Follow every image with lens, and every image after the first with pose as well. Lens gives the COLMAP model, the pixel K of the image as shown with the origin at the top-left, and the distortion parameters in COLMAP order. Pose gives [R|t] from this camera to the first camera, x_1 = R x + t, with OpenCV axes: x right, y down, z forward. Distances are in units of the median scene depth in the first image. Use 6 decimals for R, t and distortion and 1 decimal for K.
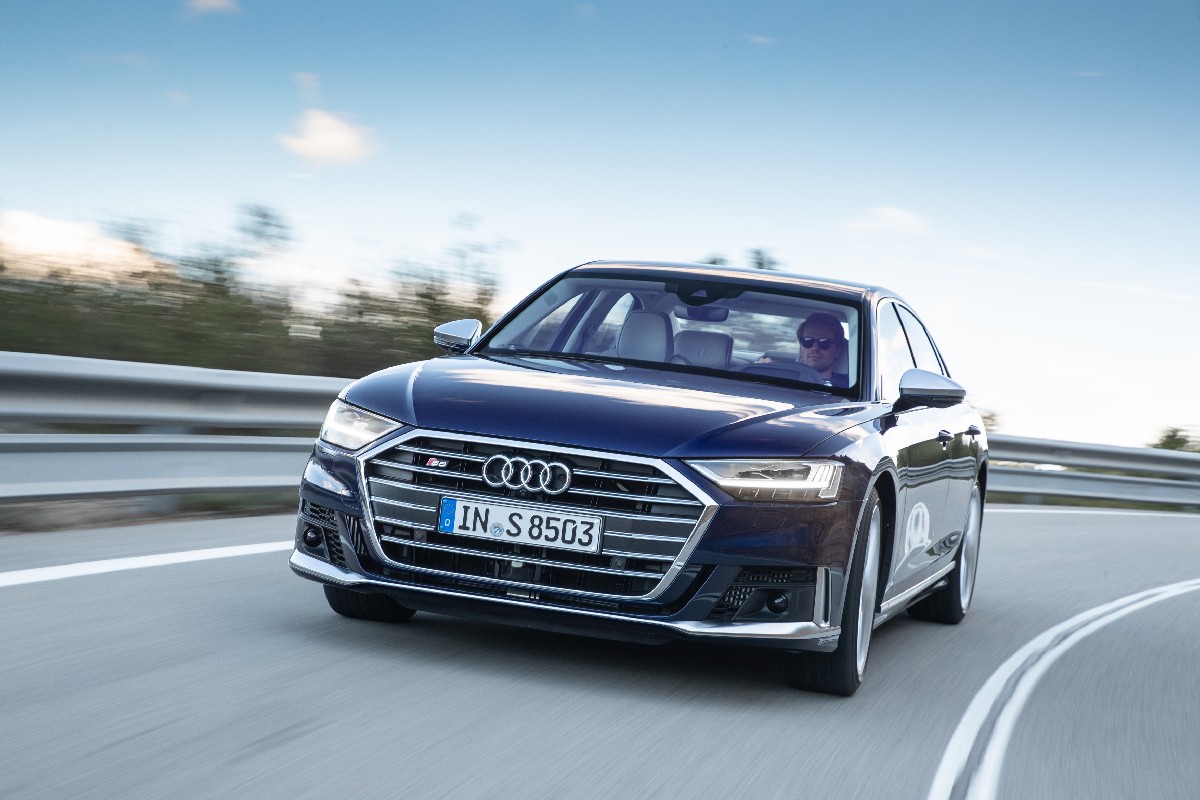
lens RADIAL K [[2658.9, 0, 593.2], [0, 2658.9, 403.4], [0, 0, 1]] dist [0.320980, 0.000000]
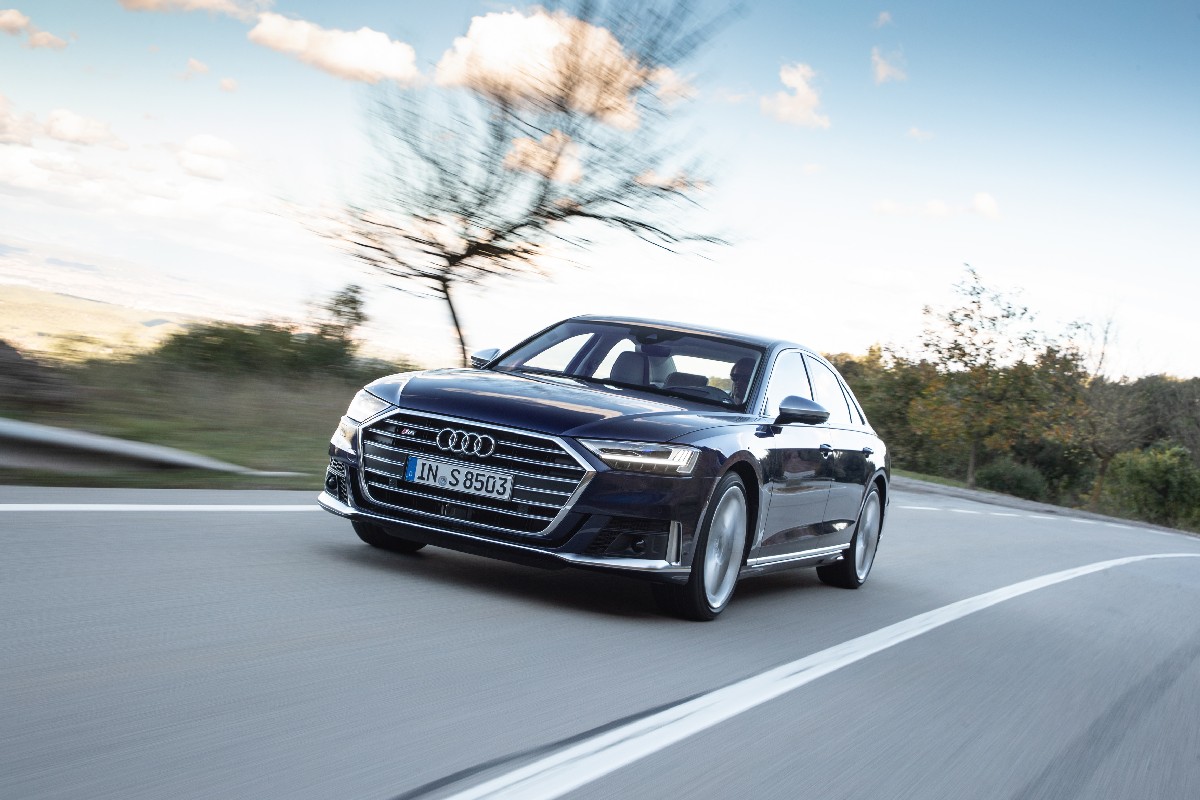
lens RADIAL K [[1791.2, 0, 604.2], [0, 1791.2, 397.9], [0, 0, 1]] dist [0.188206, 0.000000]
pose [[0.990573, 0.052000, -0.126731, 0.166260], [-0.056989, 0.997723, -0.036059, 0.032994], [0.124568, 0.042941, 0.991281, 0.065058]]
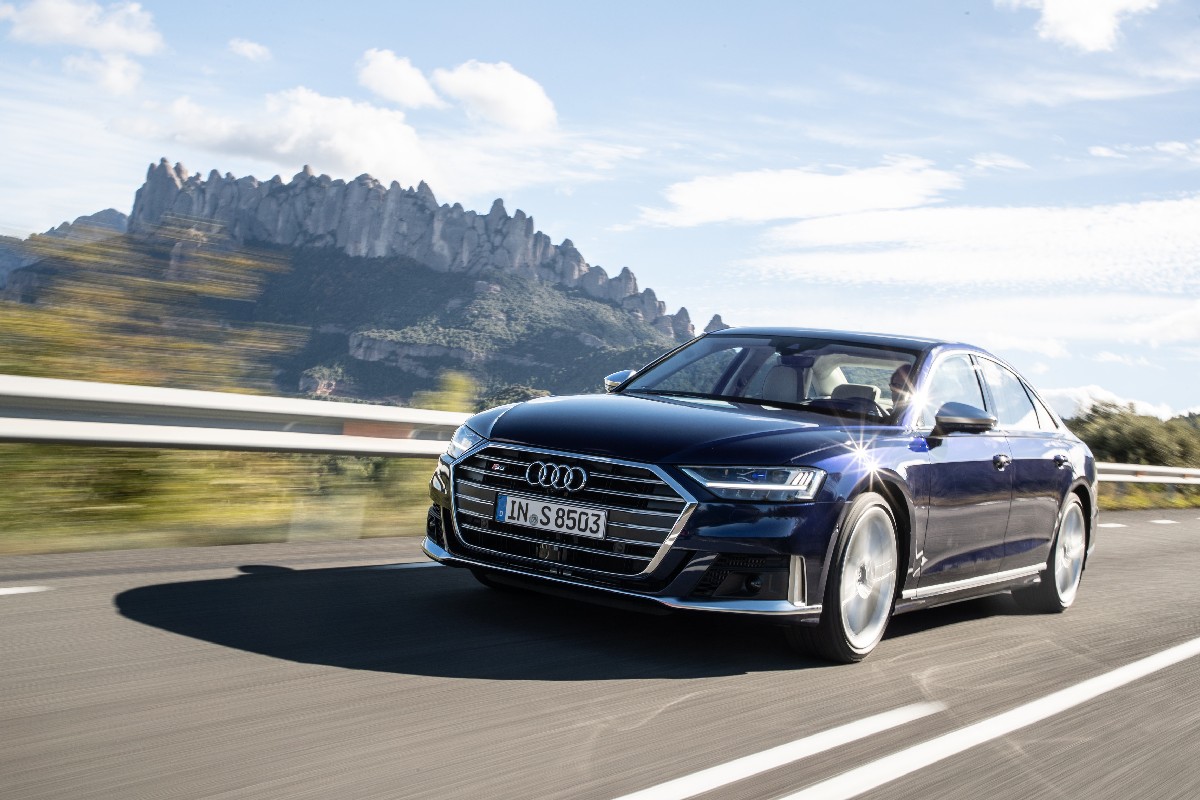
lens RADIAL K [[1625.4, 0, 571.4], [0, 1625.4, 388.7], [0, 0, 1]] dist [0.150192, 0.000000]
pose [[0.950087, -0.010045, -0.311824, 0.222887], [-0.006069, 0.998697, -0.050662, 0.024123], [0.311927, 0.050025, 0.948788, 0.264283]]
